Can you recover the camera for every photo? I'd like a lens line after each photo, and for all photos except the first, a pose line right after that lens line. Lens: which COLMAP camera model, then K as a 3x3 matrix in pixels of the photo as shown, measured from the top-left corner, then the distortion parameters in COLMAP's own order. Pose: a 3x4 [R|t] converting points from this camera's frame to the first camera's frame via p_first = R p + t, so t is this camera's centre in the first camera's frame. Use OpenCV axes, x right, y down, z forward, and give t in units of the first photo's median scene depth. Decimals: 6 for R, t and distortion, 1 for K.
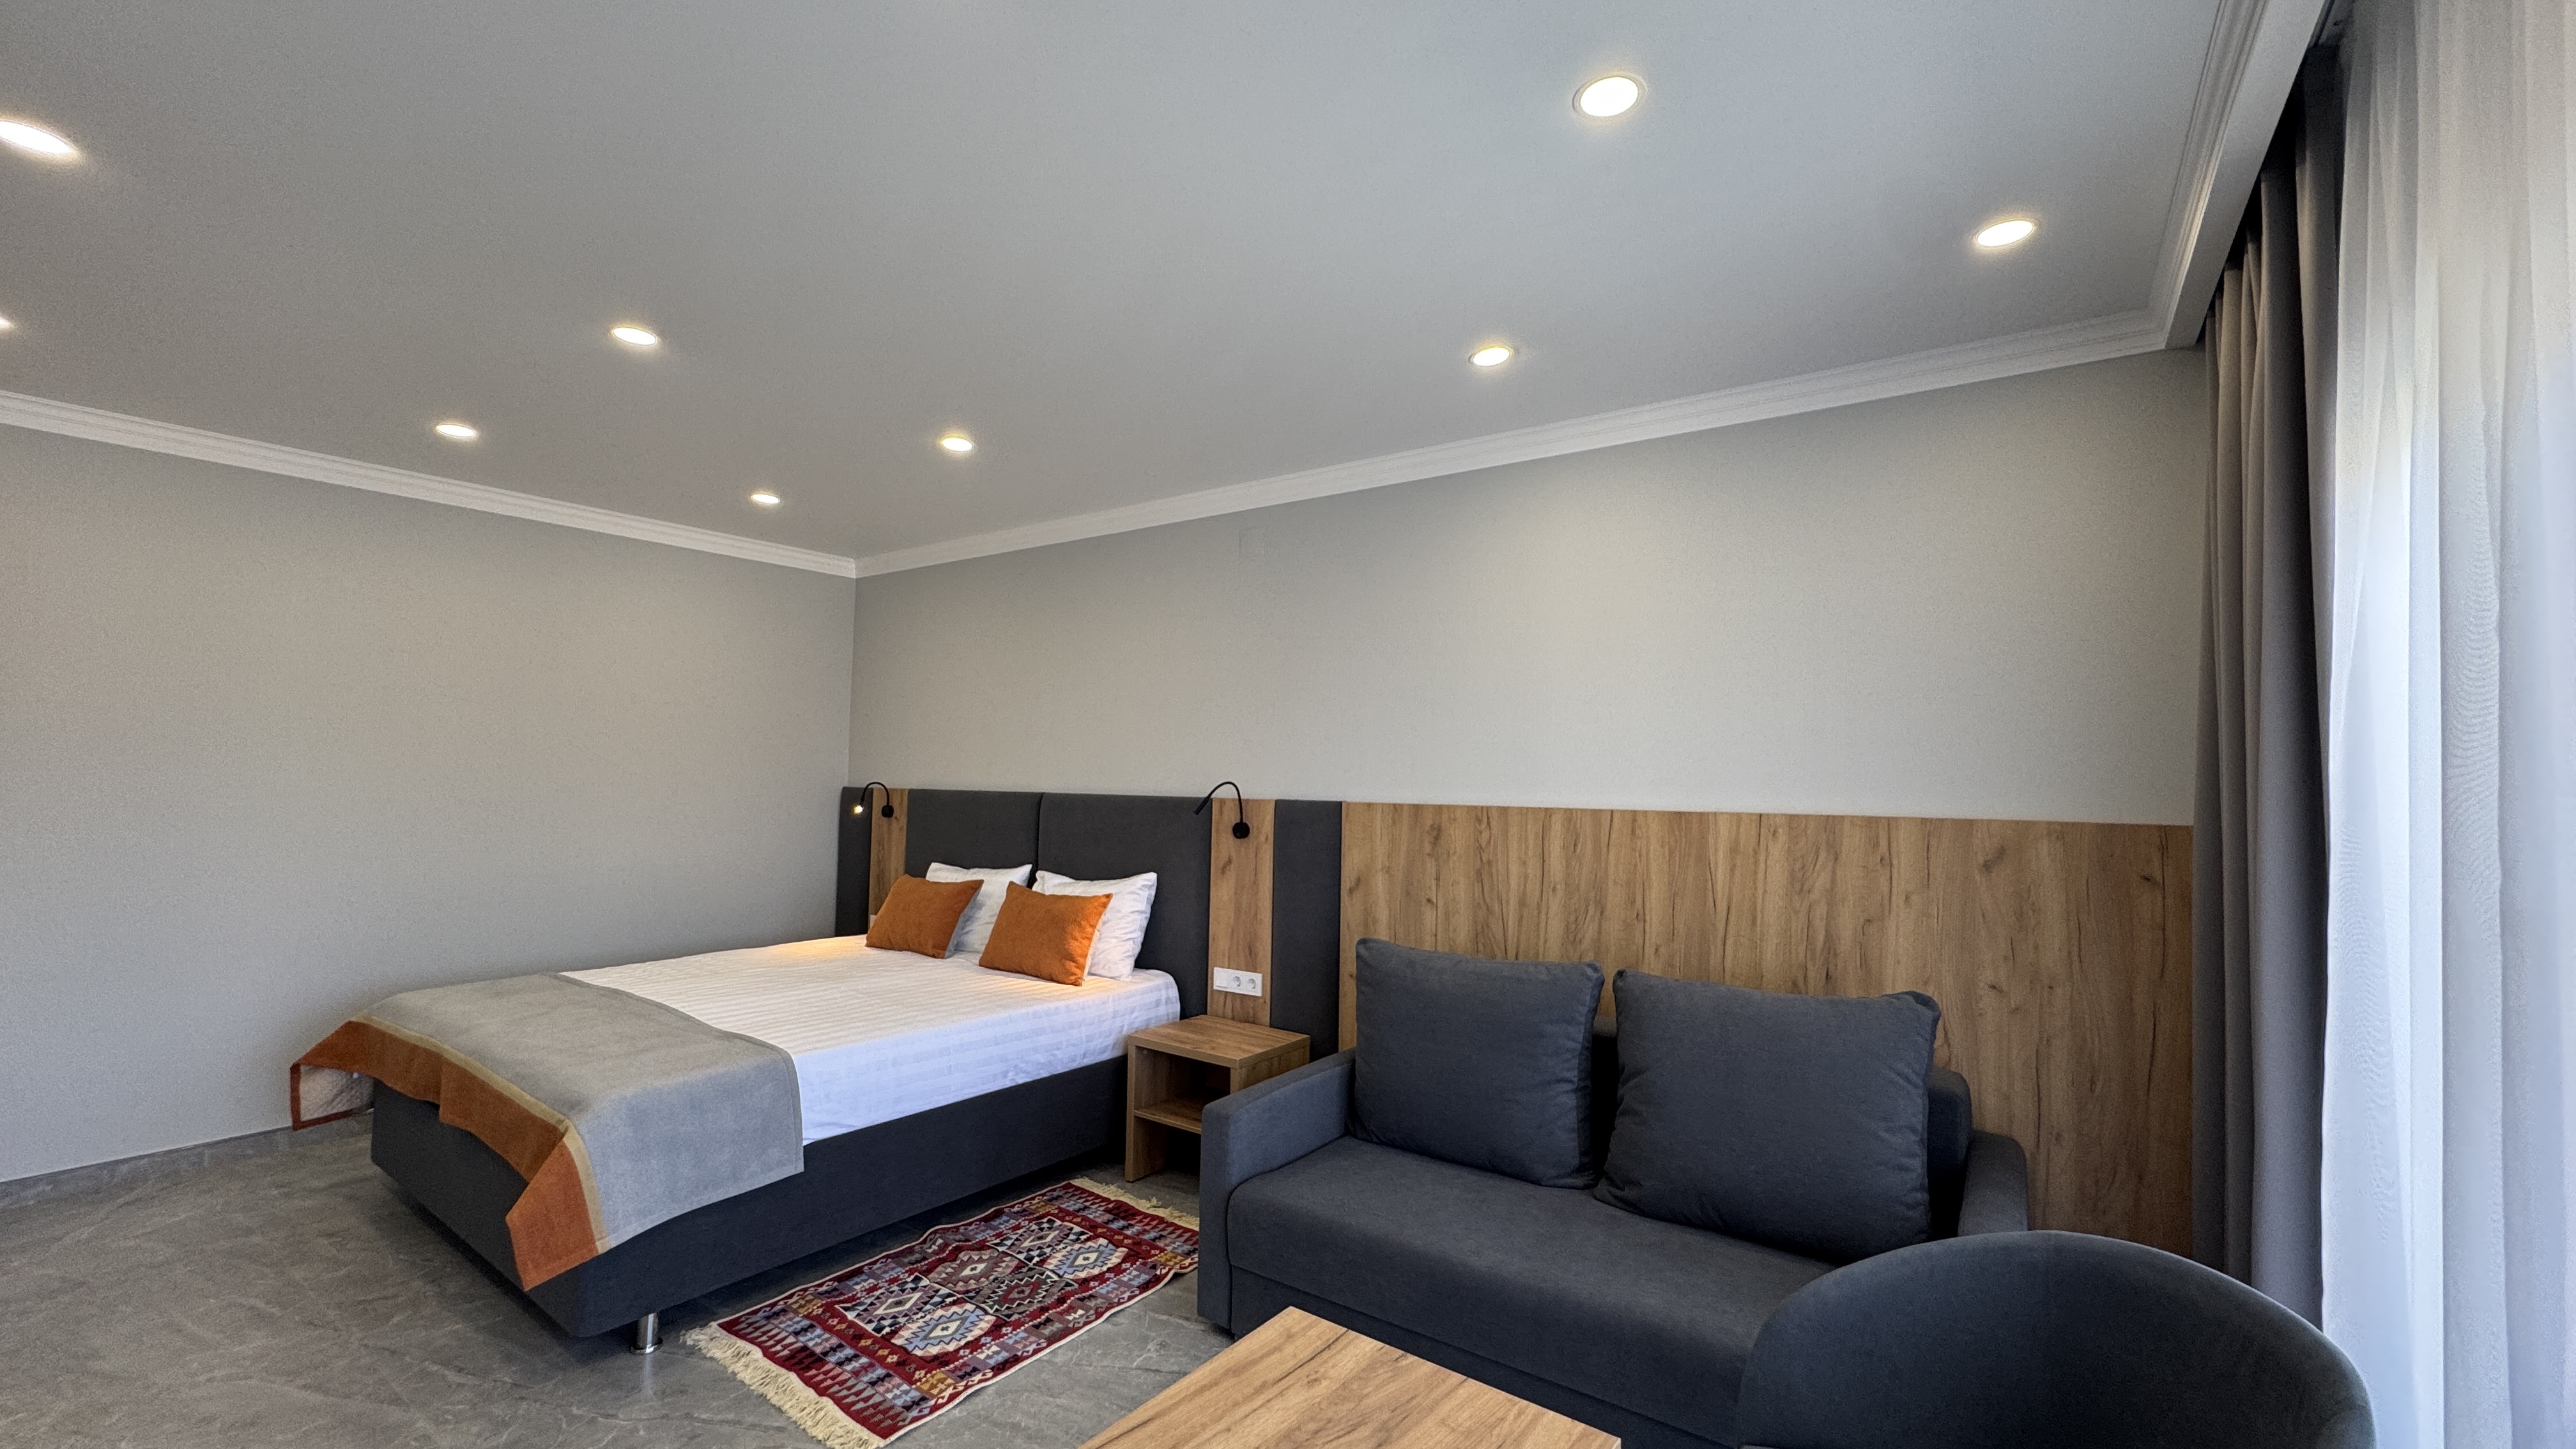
lens RADIAL K [[1028.8, 0, 1285.4], [0, 1028.8, 721.7], [0, 0, 1]] dist [-0.002626, 0.000008]
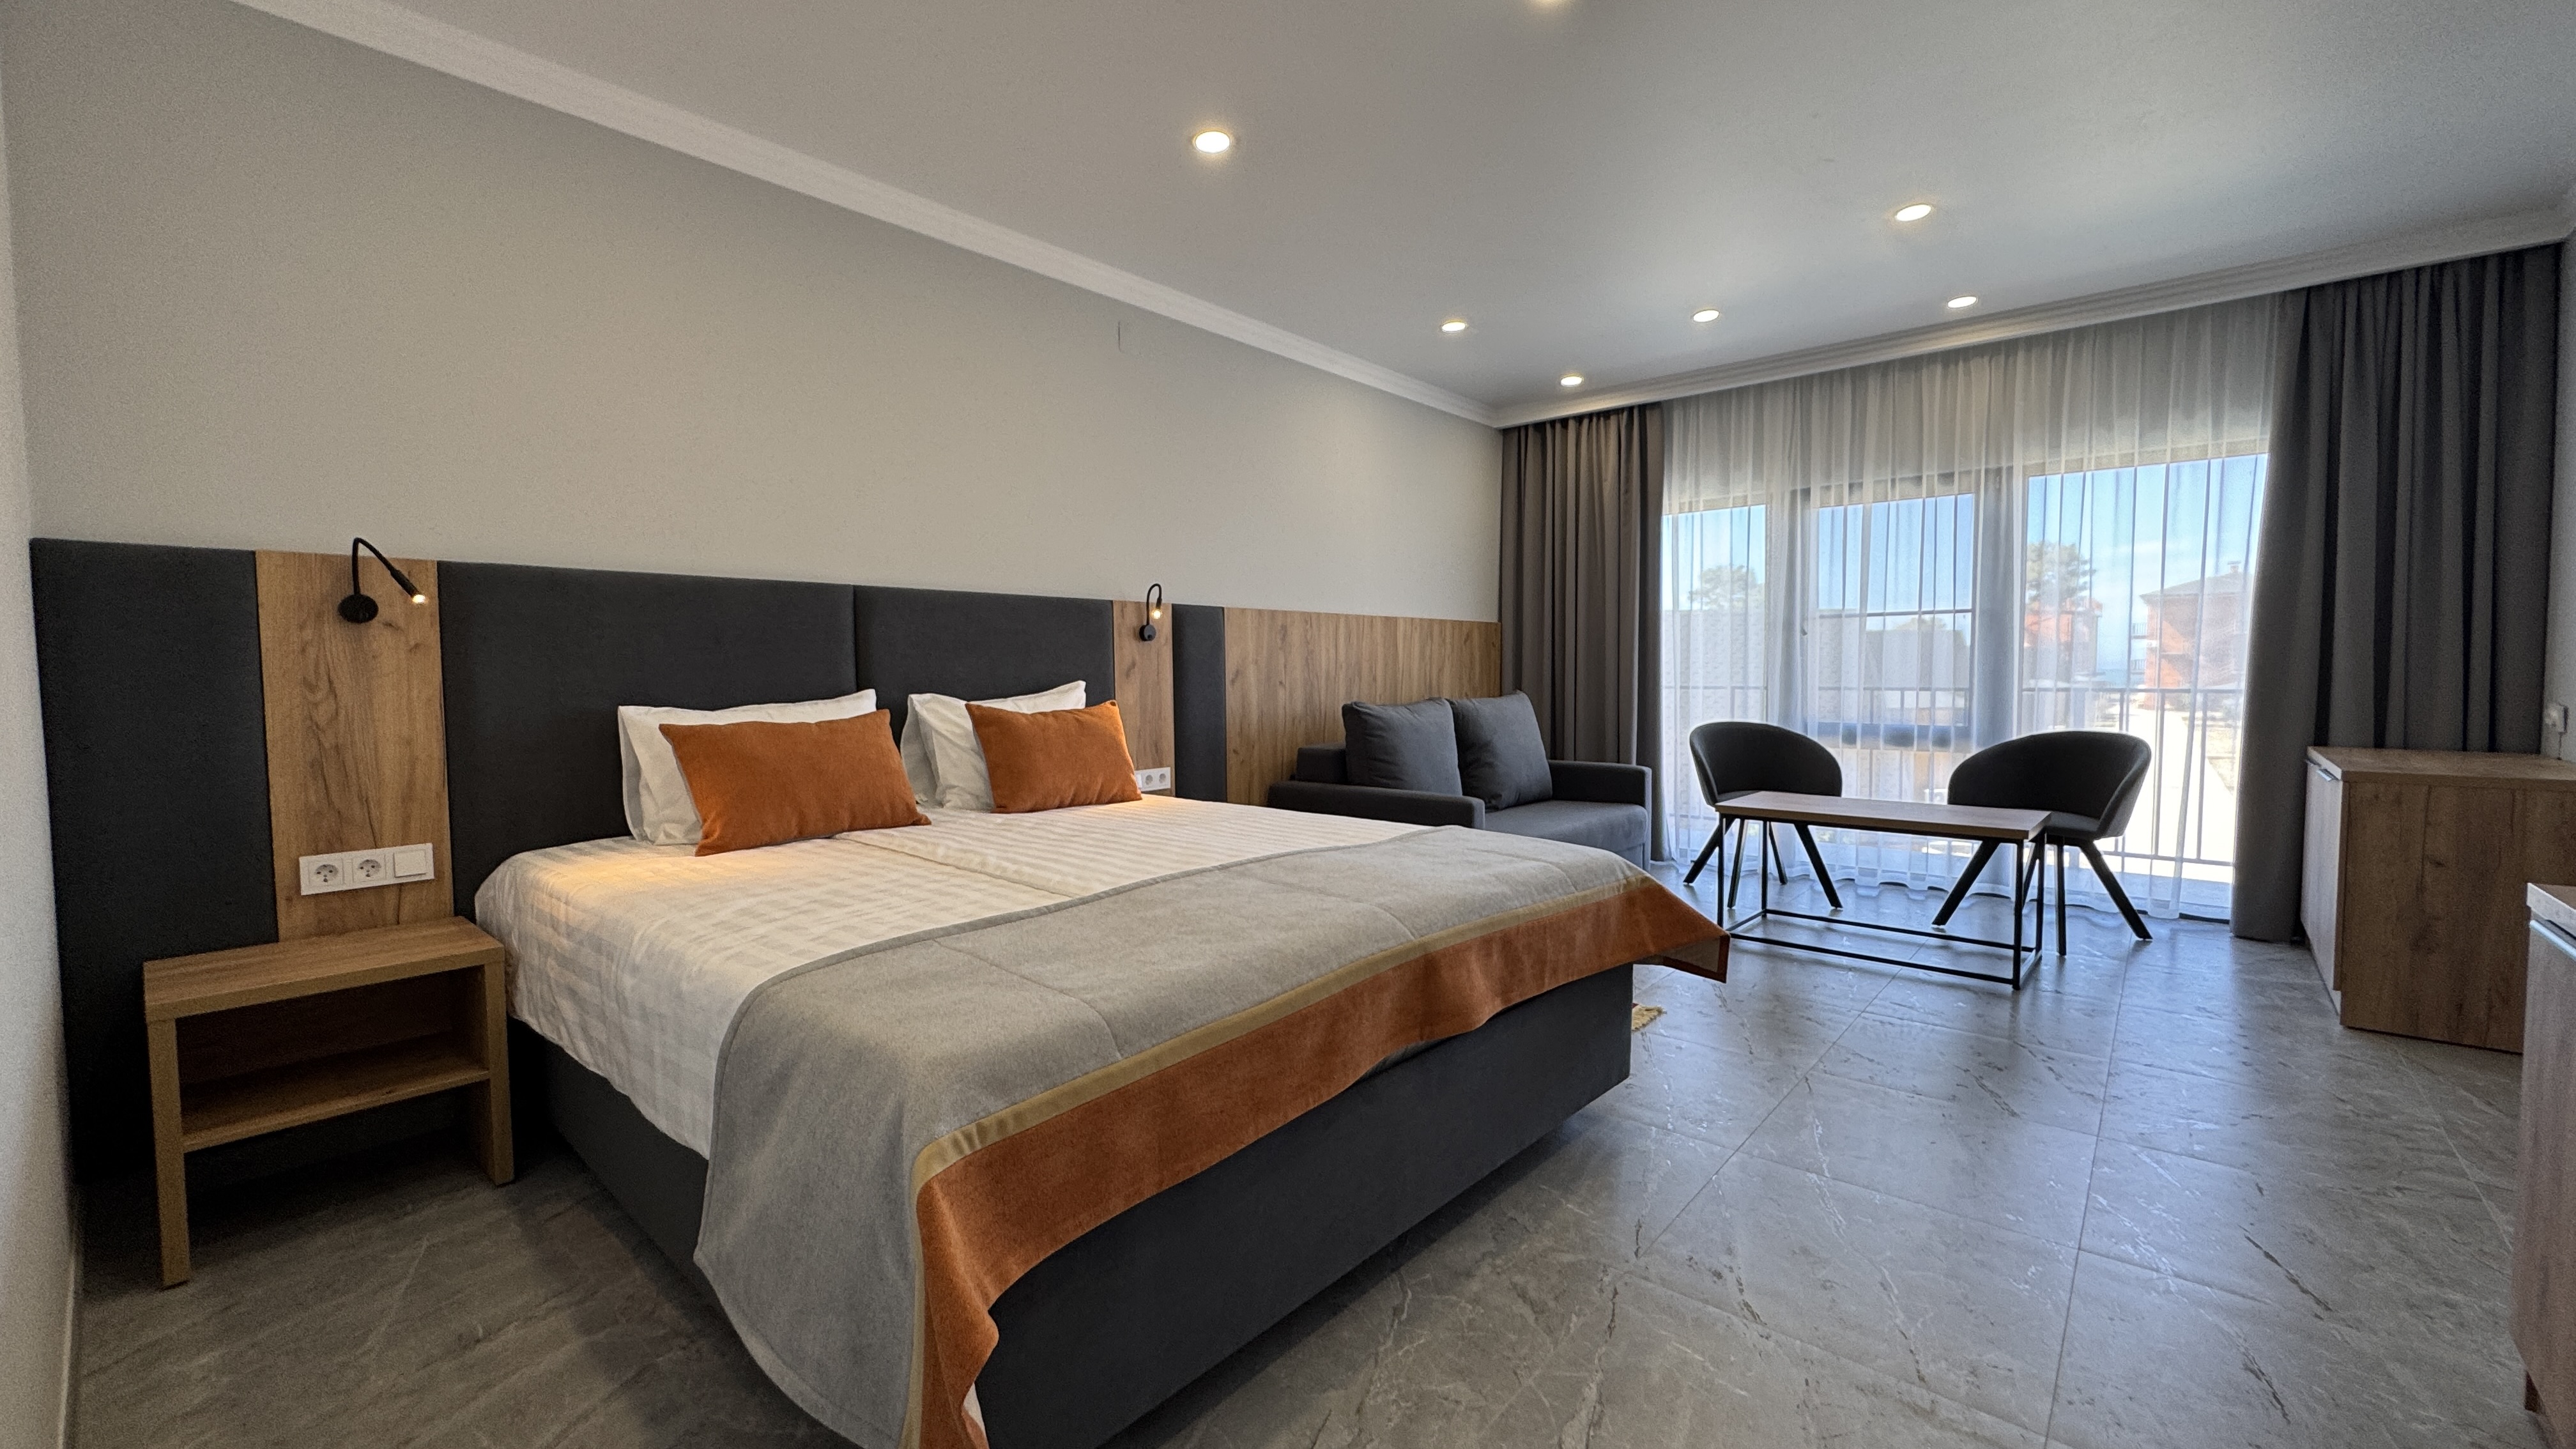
lens RADIAL K [[1032.8, 0, 1285.0], [0, 1032.8, 719.9], [0, 0, 1]] dist [-0.003601, 0.000340]
pose [[0.097304, -0.066574, 0.993026, -1.249538], [-0.049656, 0.996193, 0.071652, 0.132948], [-0.994015, -0.056282, 0.093628, 0.914360]]
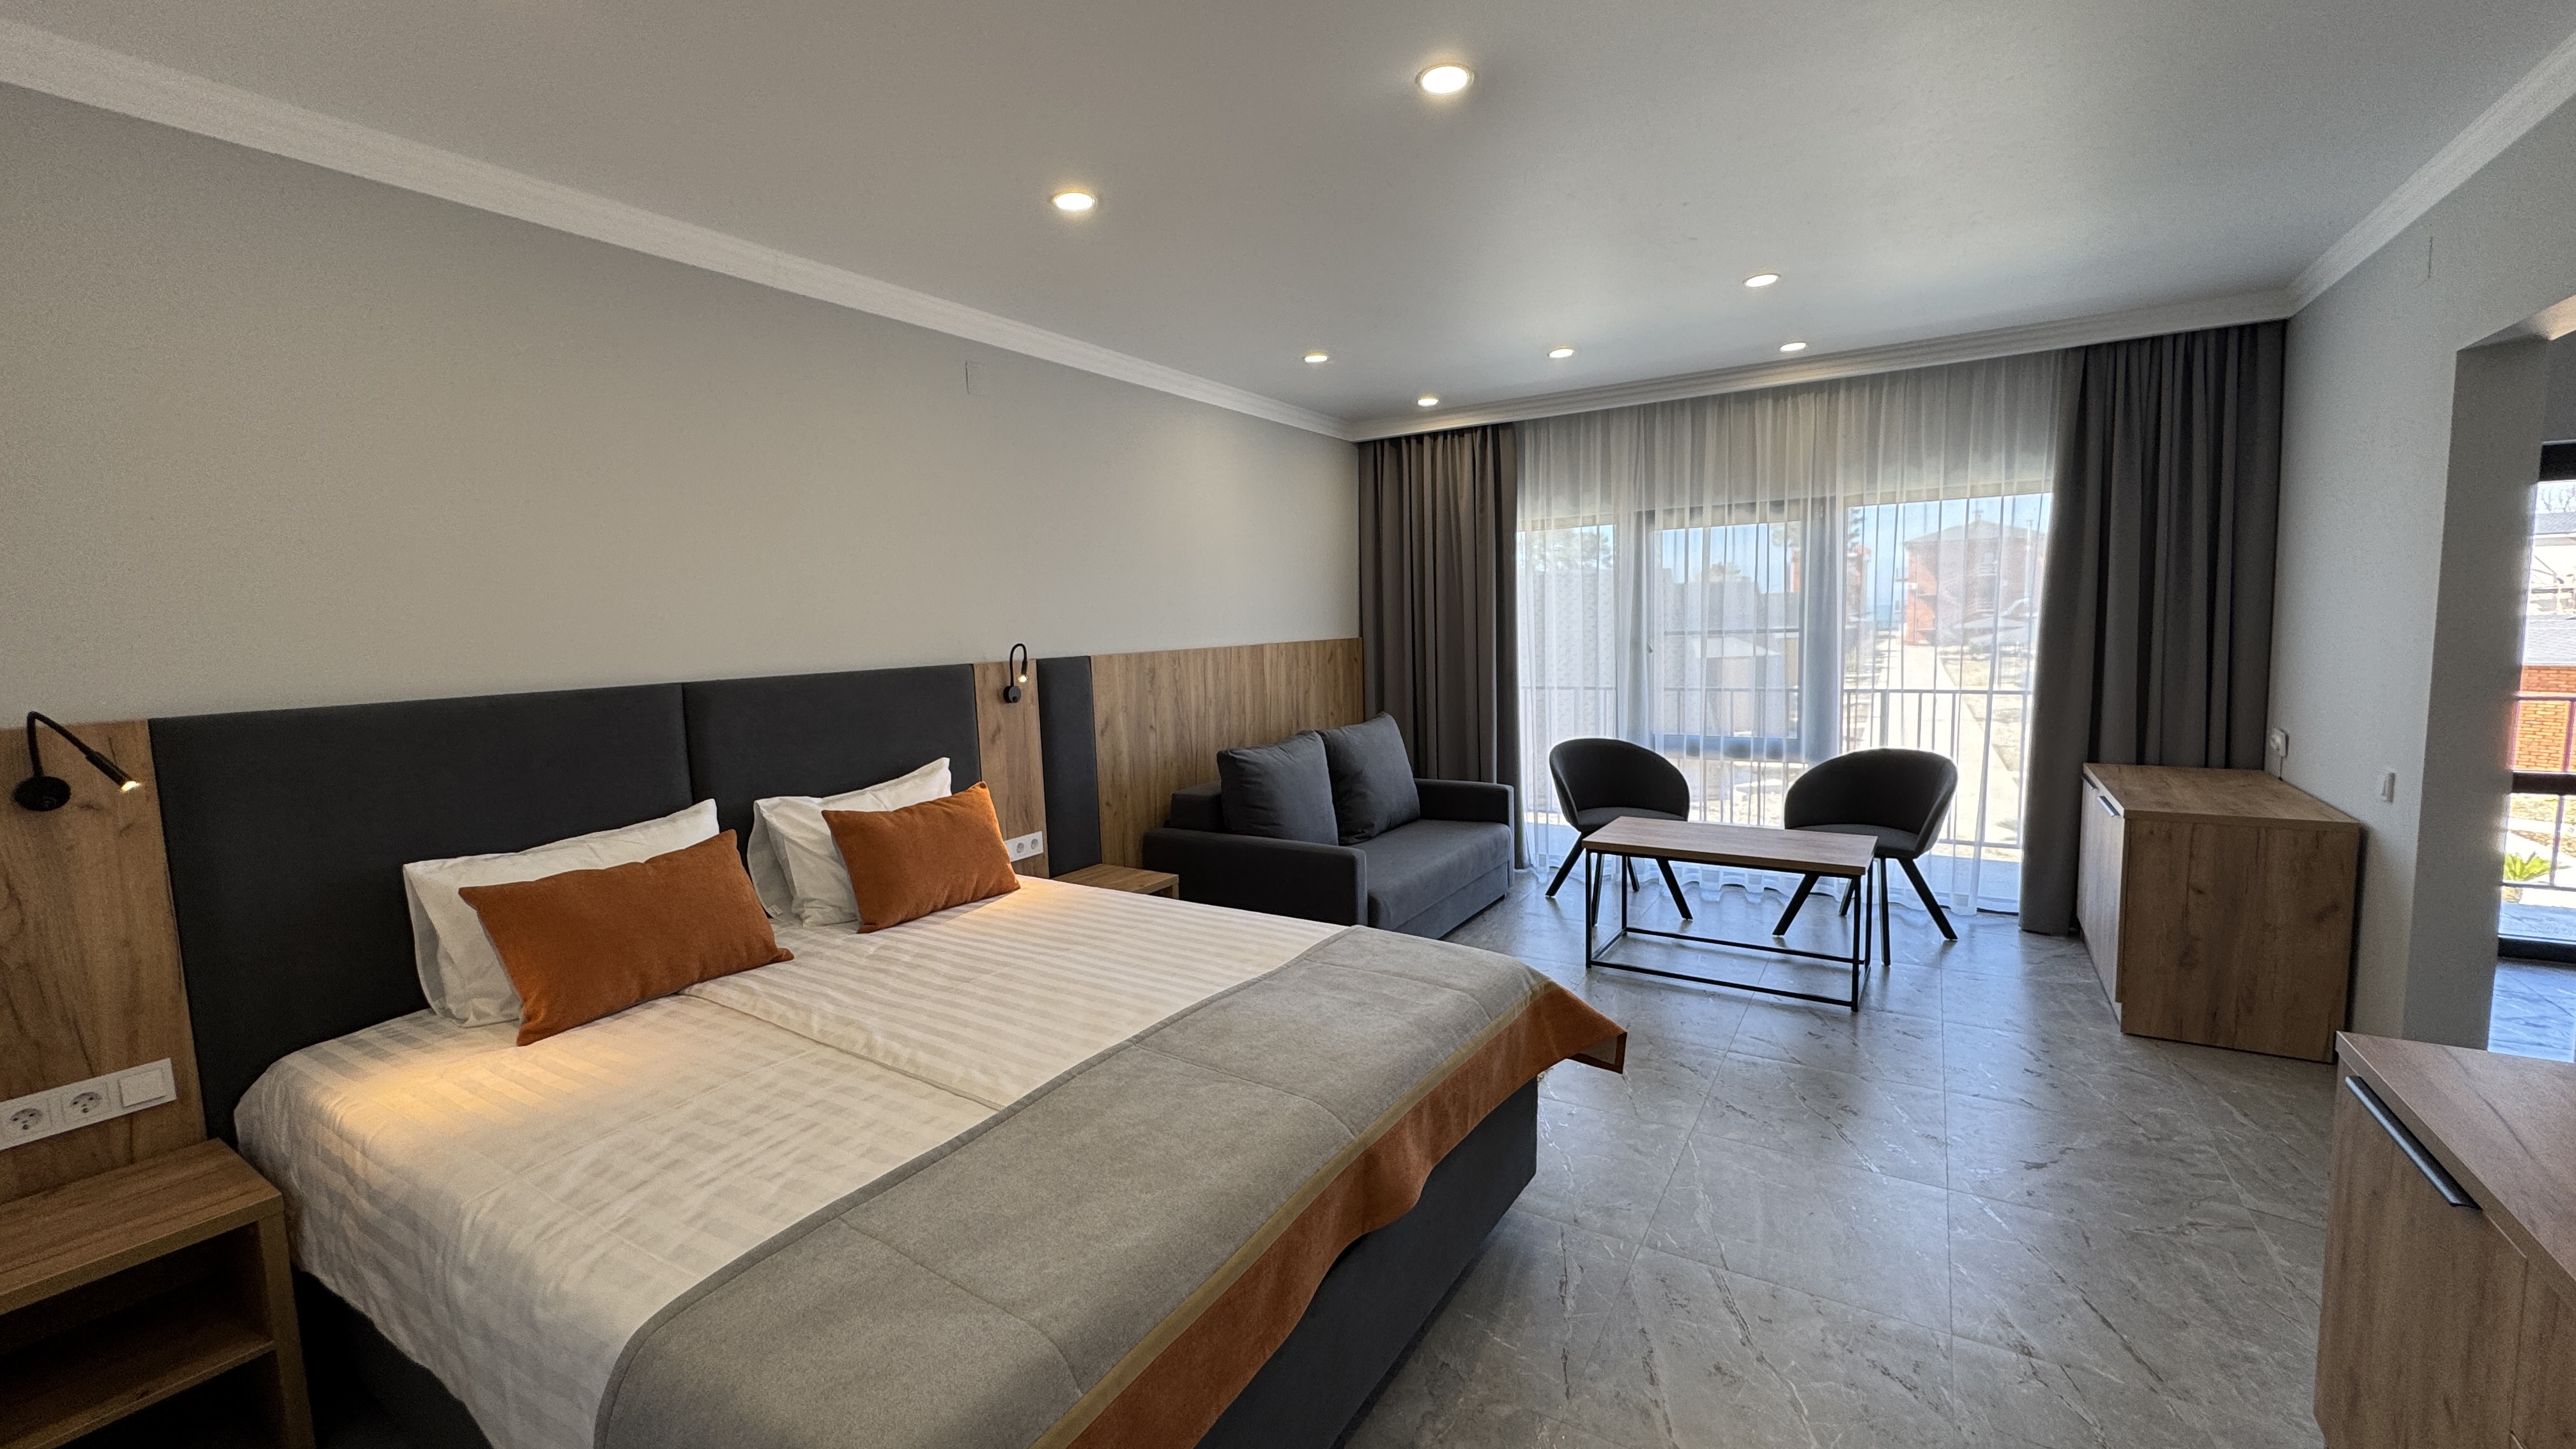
lens RADIAL K [[1028.8, 0, 1285.4], [0, 1028.8, 721.7], [0, 0, 1]] dist [-0.002626, 0.000008]
pose [[-0.058955, -0.114719, 0.991647, -1.207119], [-0.028408, 0.993165, 0.113206, 0.018210], [-0.997856, -0.021496, -0.061811, 0.961511]]
